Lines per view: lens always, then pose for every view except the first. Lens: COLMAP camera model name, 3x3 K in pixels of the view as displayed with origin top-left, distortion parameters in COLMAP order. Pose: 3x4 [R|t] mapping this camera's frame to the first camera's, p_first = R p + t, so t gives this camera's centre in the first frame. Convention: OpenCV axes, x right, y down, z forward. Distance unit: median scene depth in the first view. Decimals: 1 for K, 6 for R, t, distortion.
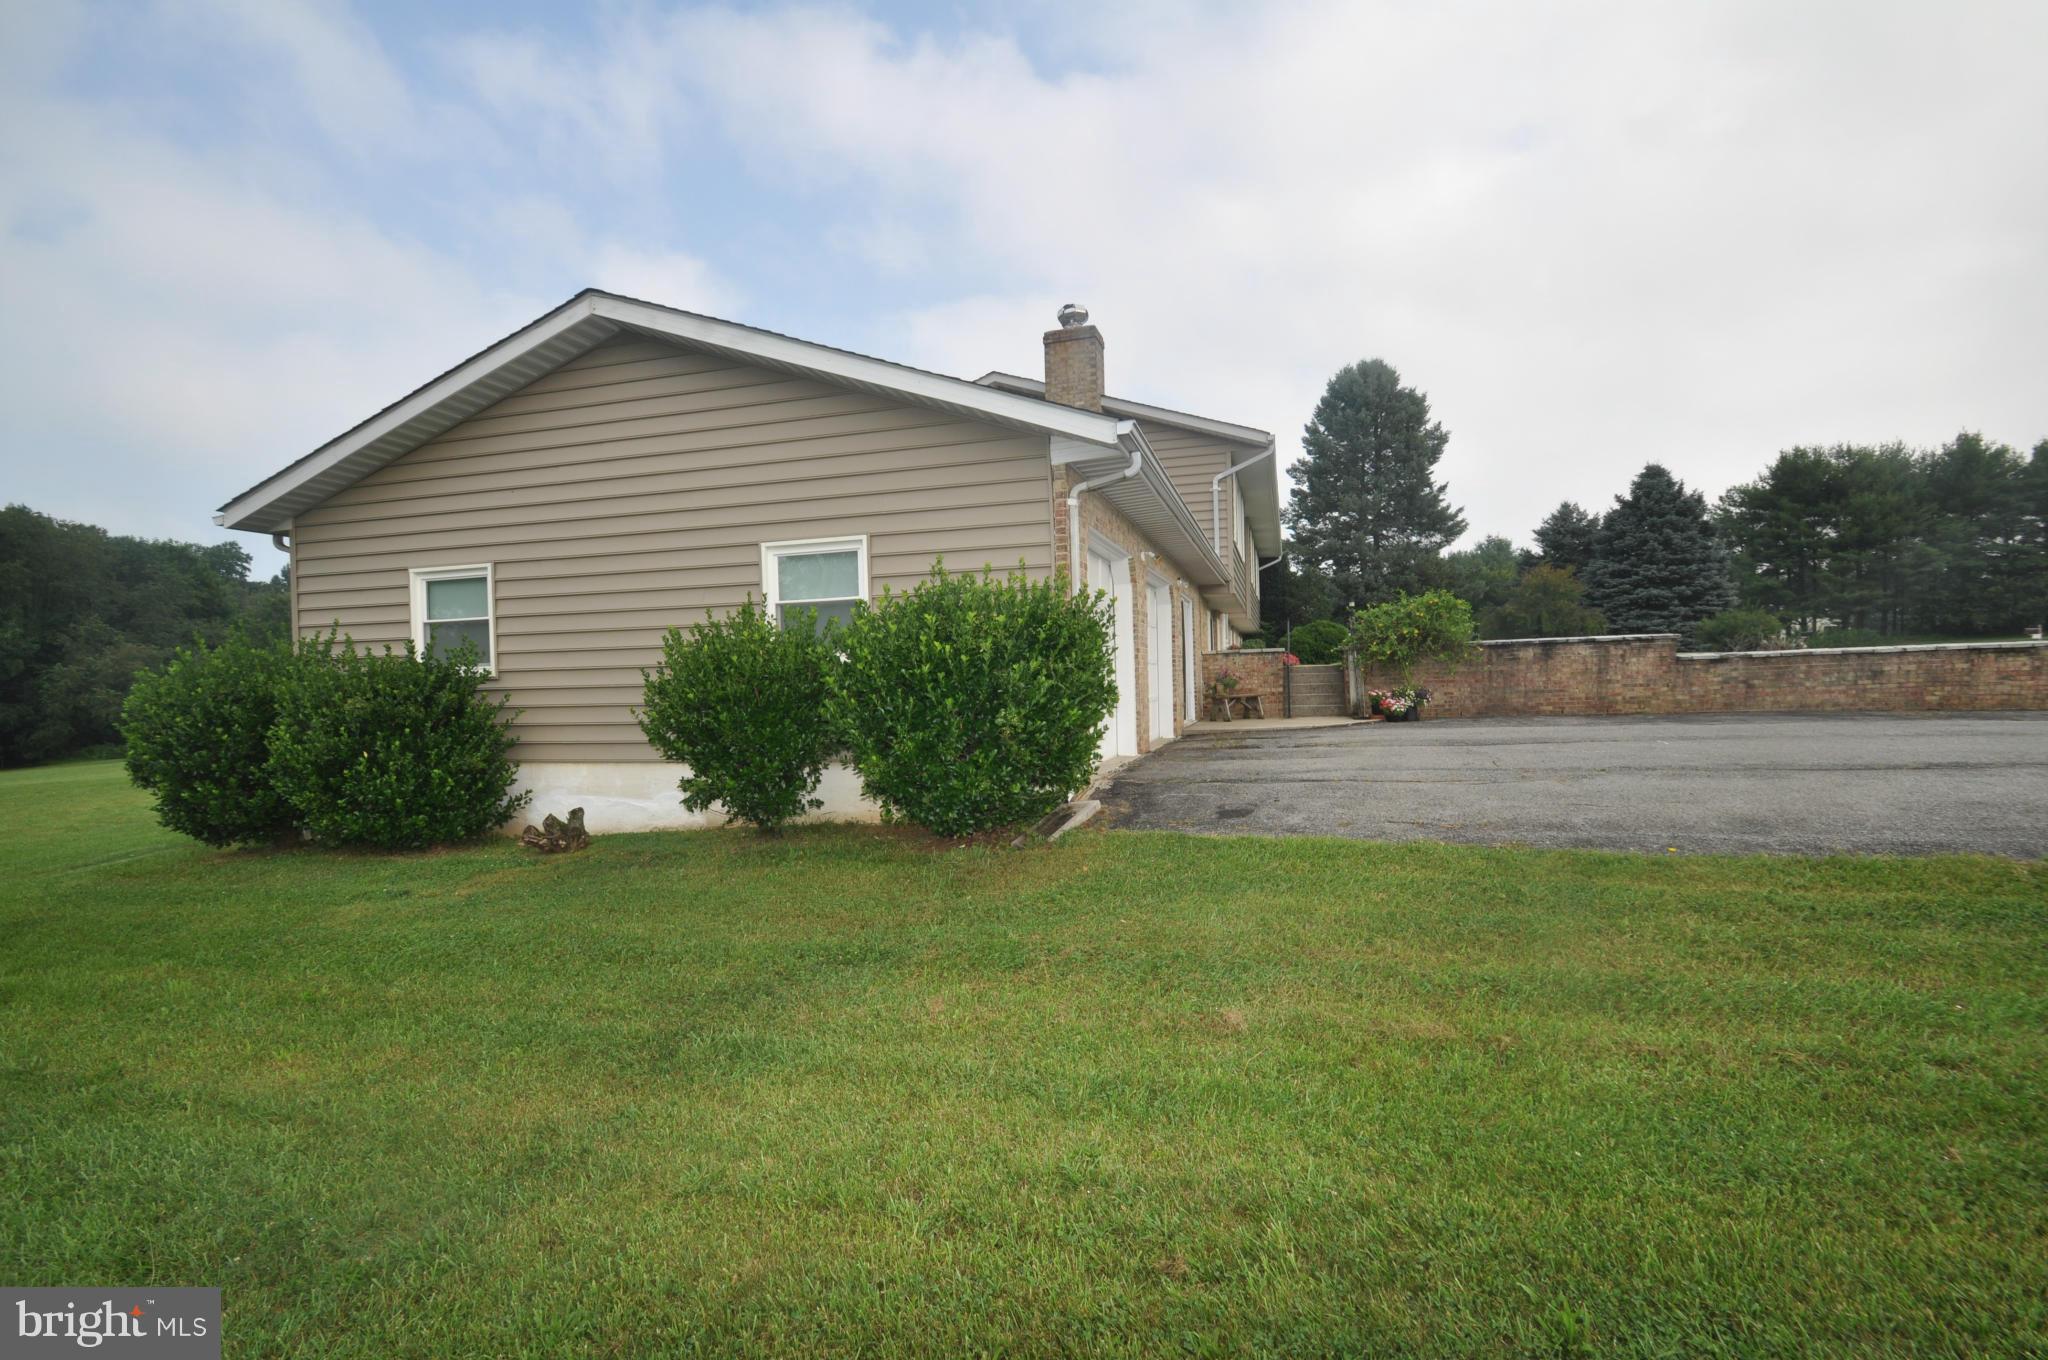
lens RADIAL K [[887.7, 0, 1043.6], [0, 887.7, 694.9], [0, 0, 1]] dist [0.008749, -0.011441]
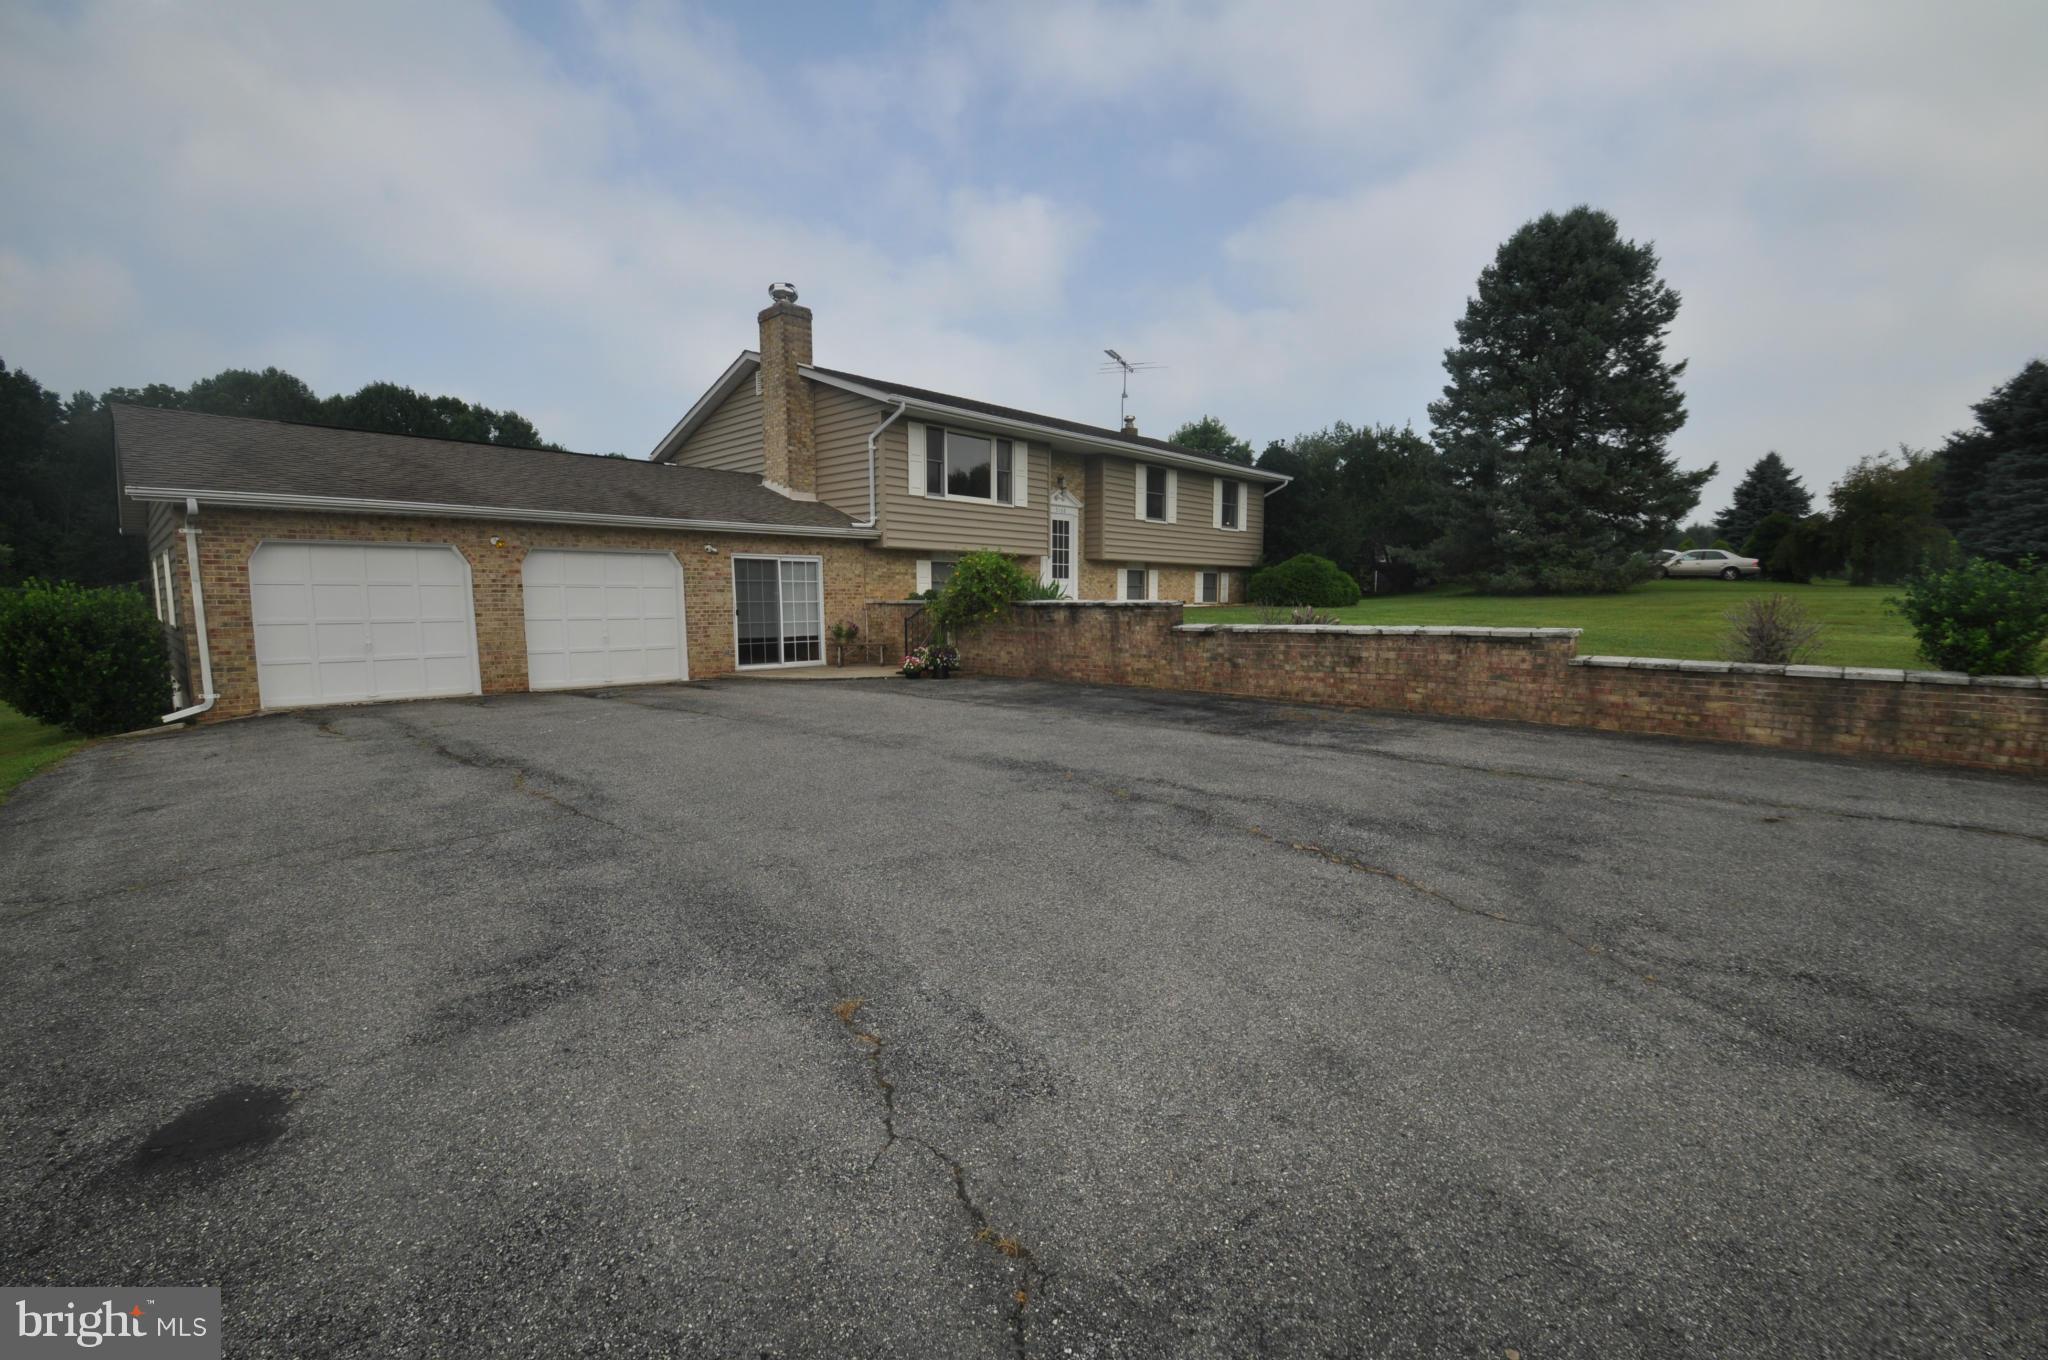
lens RADIAL K [[887.7, 0, 1043.6], [0, 887.7, 694.9], [0, 0, 1]] dist [0.008749, -0.011441]
pose [[0.884532, 0.076869, -0.460102, 1.038491], [-0.028188, 0.993335, 0.111766, -0.072828], [0.465627, -0.085892, 0.880803, 0.157069]]
